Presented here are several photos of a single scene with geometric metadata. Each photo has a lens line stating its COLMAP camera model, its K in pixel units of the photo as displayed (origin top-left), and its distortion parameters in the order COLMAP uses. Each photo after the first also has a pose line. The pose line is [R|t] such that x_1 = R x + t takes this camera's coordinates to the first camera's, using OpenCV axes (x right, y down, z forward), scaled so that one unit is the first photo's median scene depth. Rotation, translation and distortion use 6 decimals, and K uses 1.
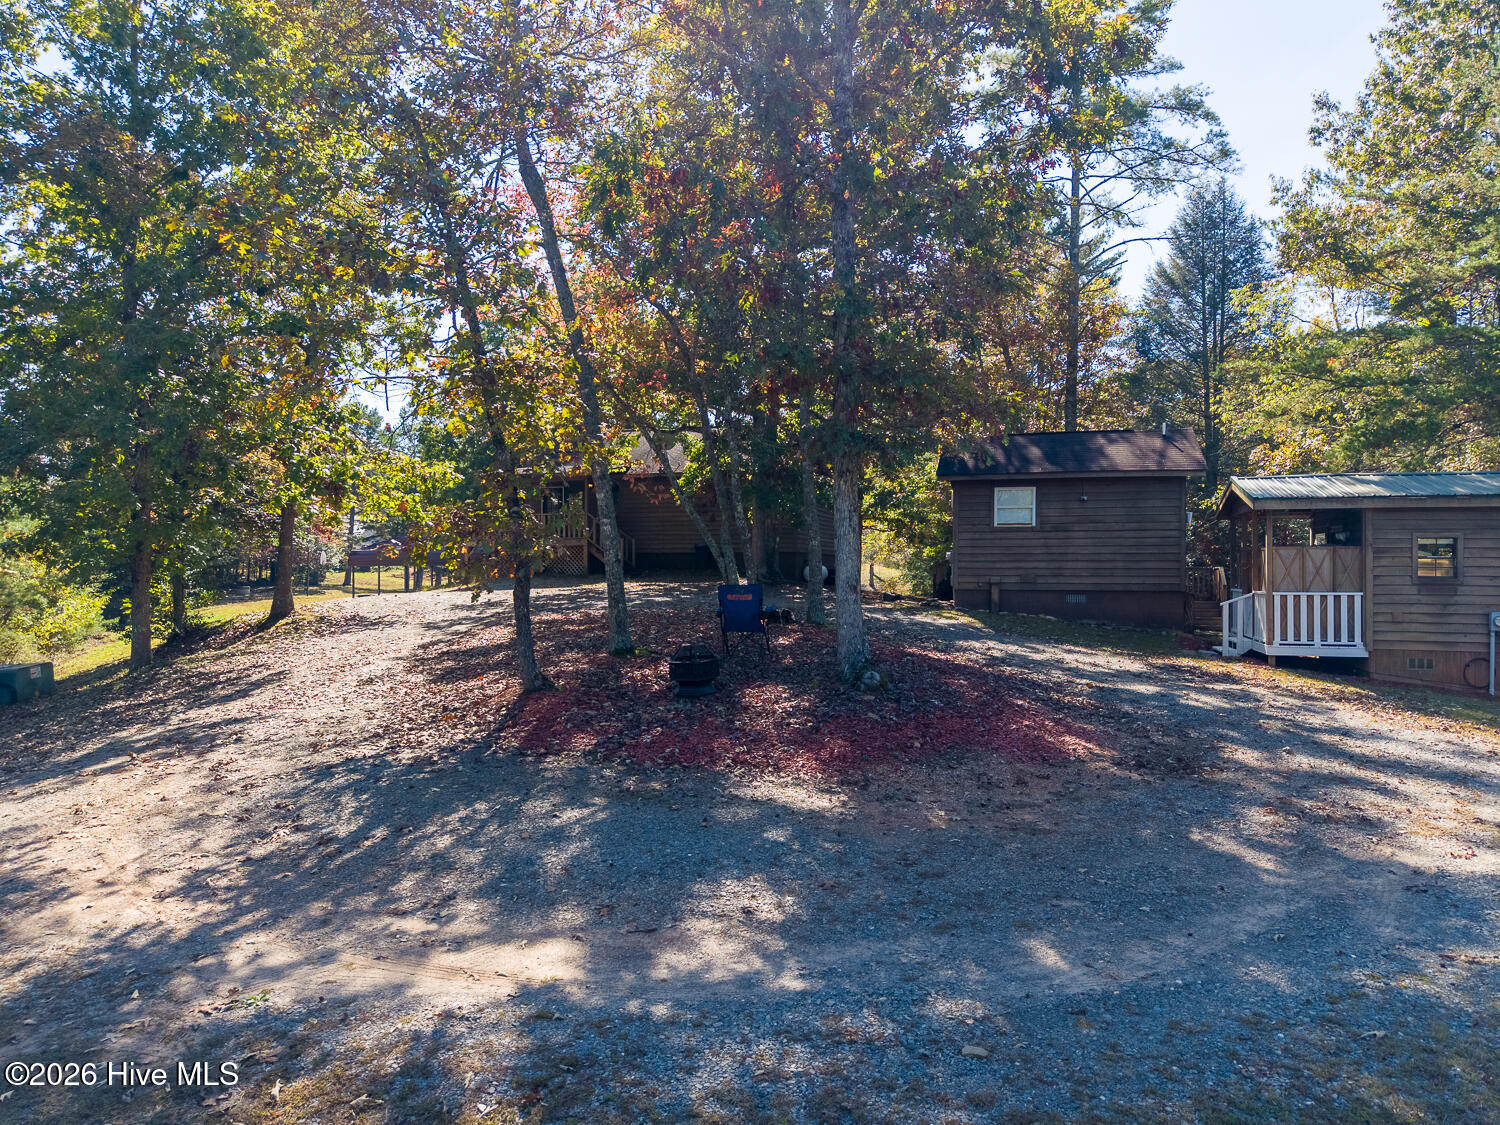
lens RADIAL K [[999.8, 0, 750.0], [0, 999.8, 562.5], [0, 0, 1]] dist [0.037352, -0.032821]
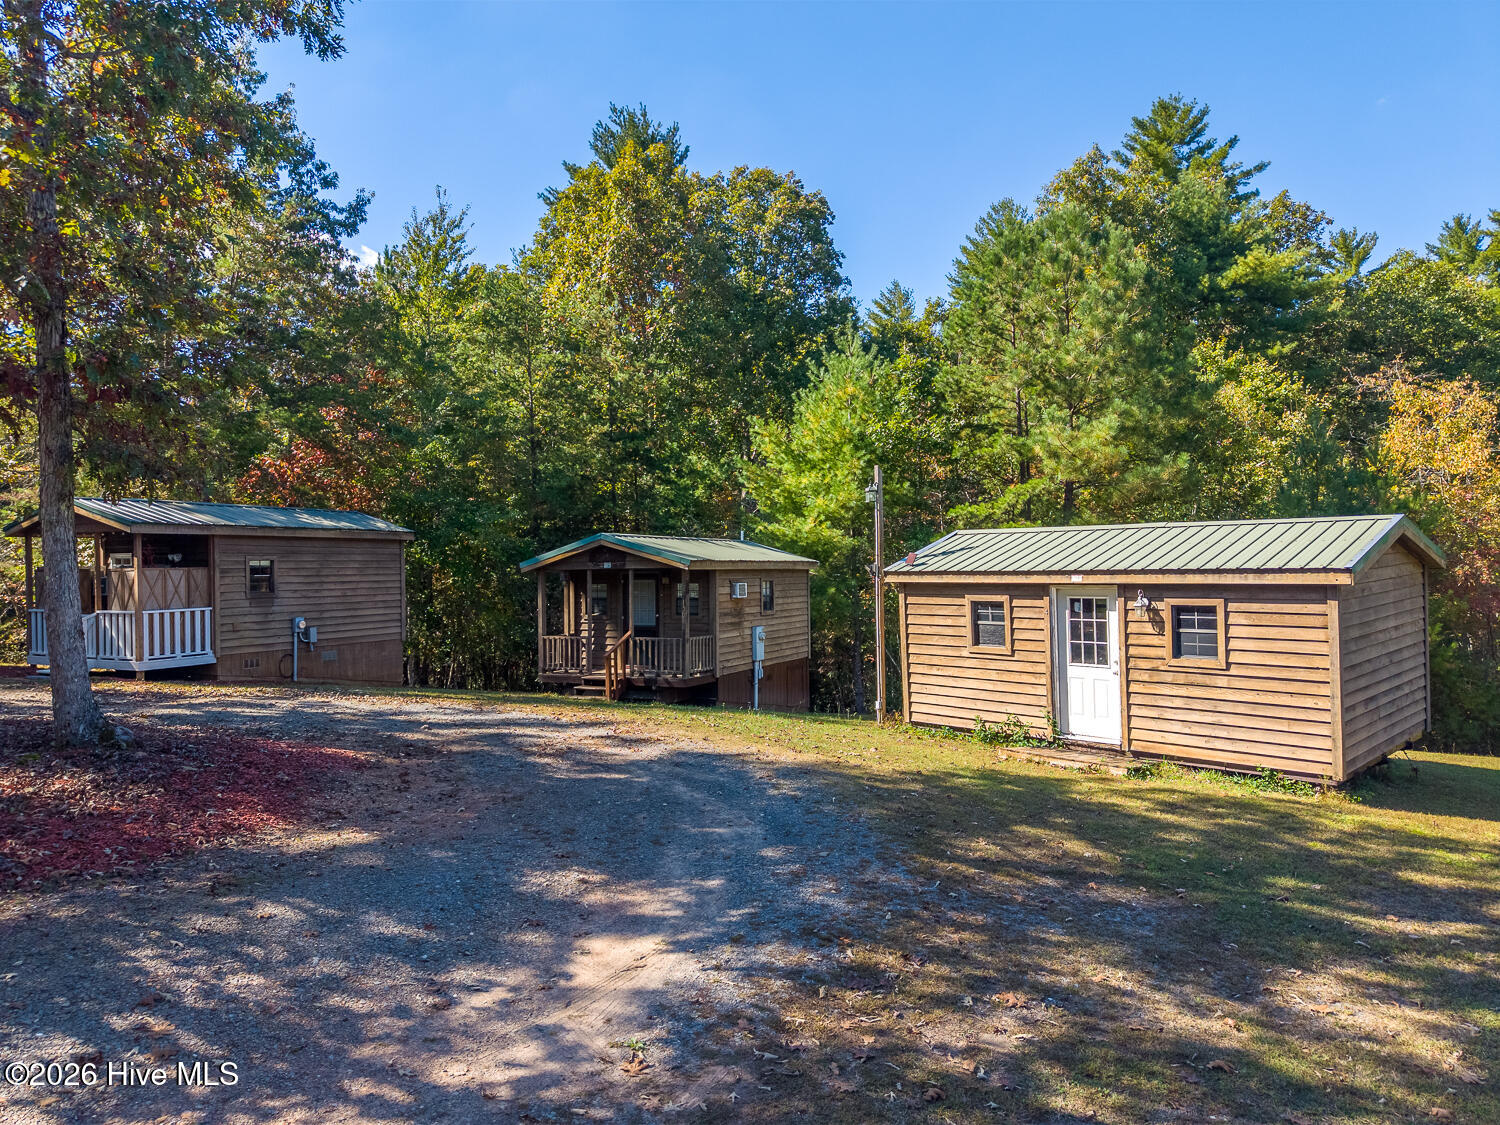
lens RADIAL K [[999.8, 0, 750.0], [0, 999.8, 562.5], [0, 0, 1]] dist [0.037352, -0.032821]
pose [[0.177179, -0.001610, 0.984177, -1.261855], [0.002188, 0.999997, 0.001242, -0.065504], [-0.984176, 0.001933, 0.177182, 0.575008]]
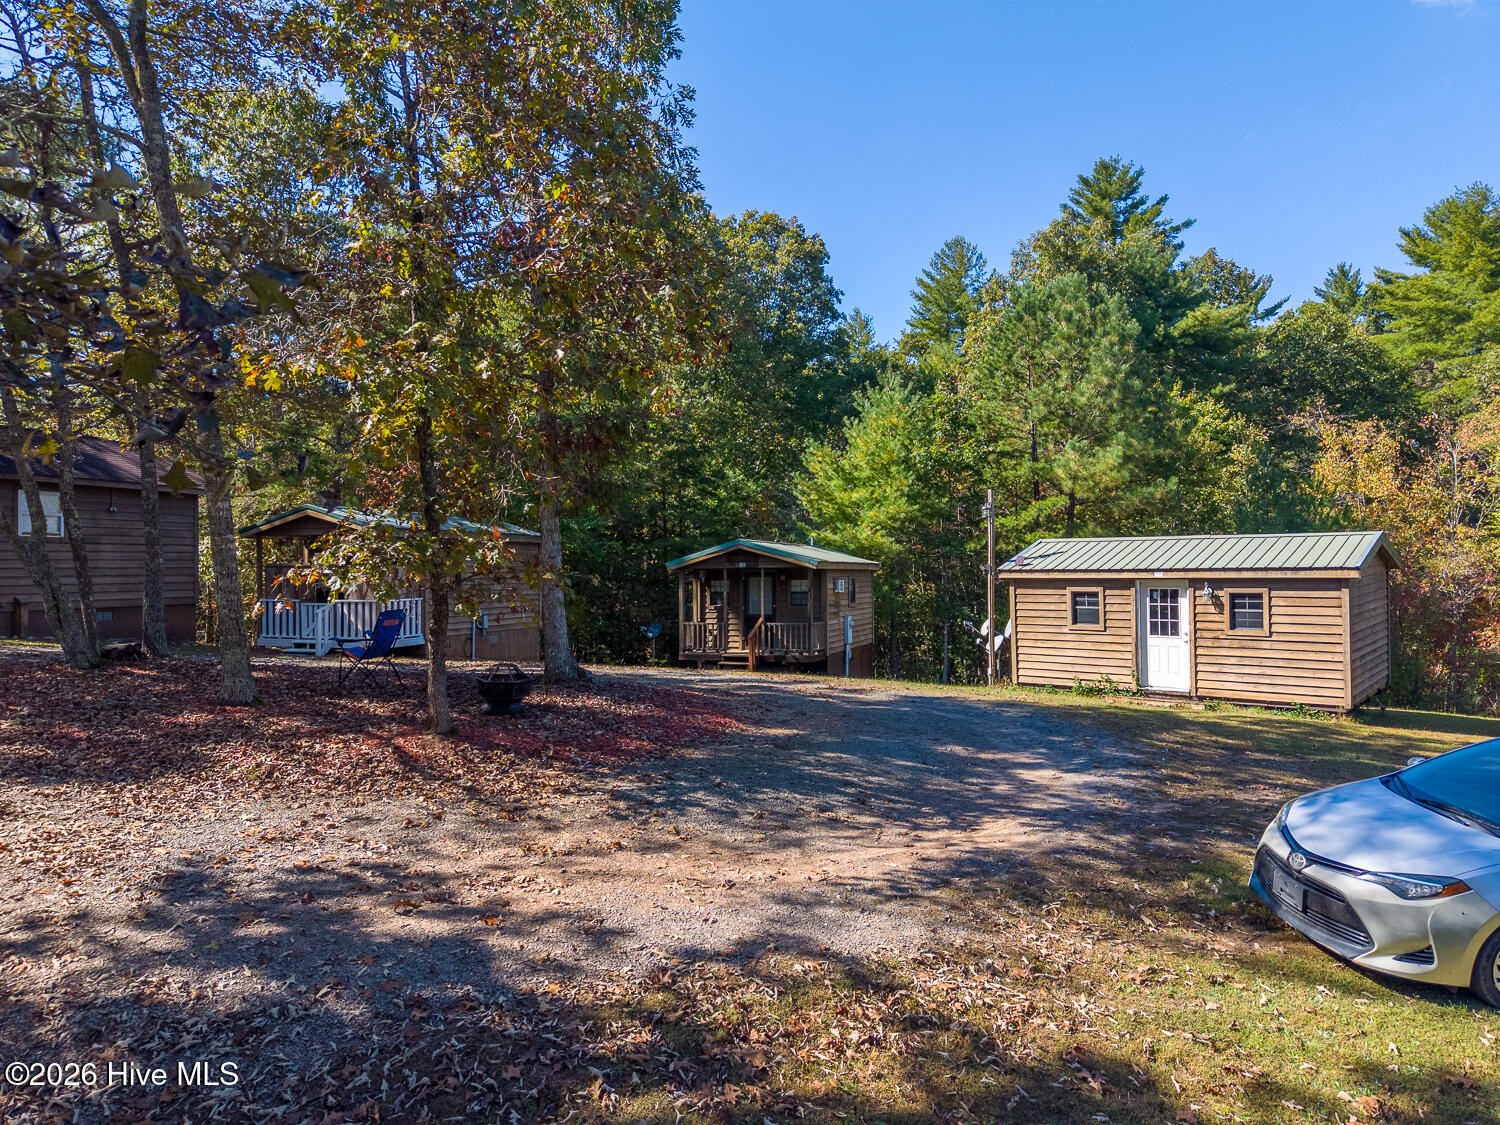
lens RADIAL K [[991.1, 0, 750.0], [0, 991.1, 562.5], [0, 0, 1]] dist [0.004823, 0.002711]
pose [[0.090236, 0.004499, 0.995910, -2.117015], [-0.003732, 0.999984, -0.004179, -0.046134], [-0.995913, -0.003339, 0.090251, 1.229926]]
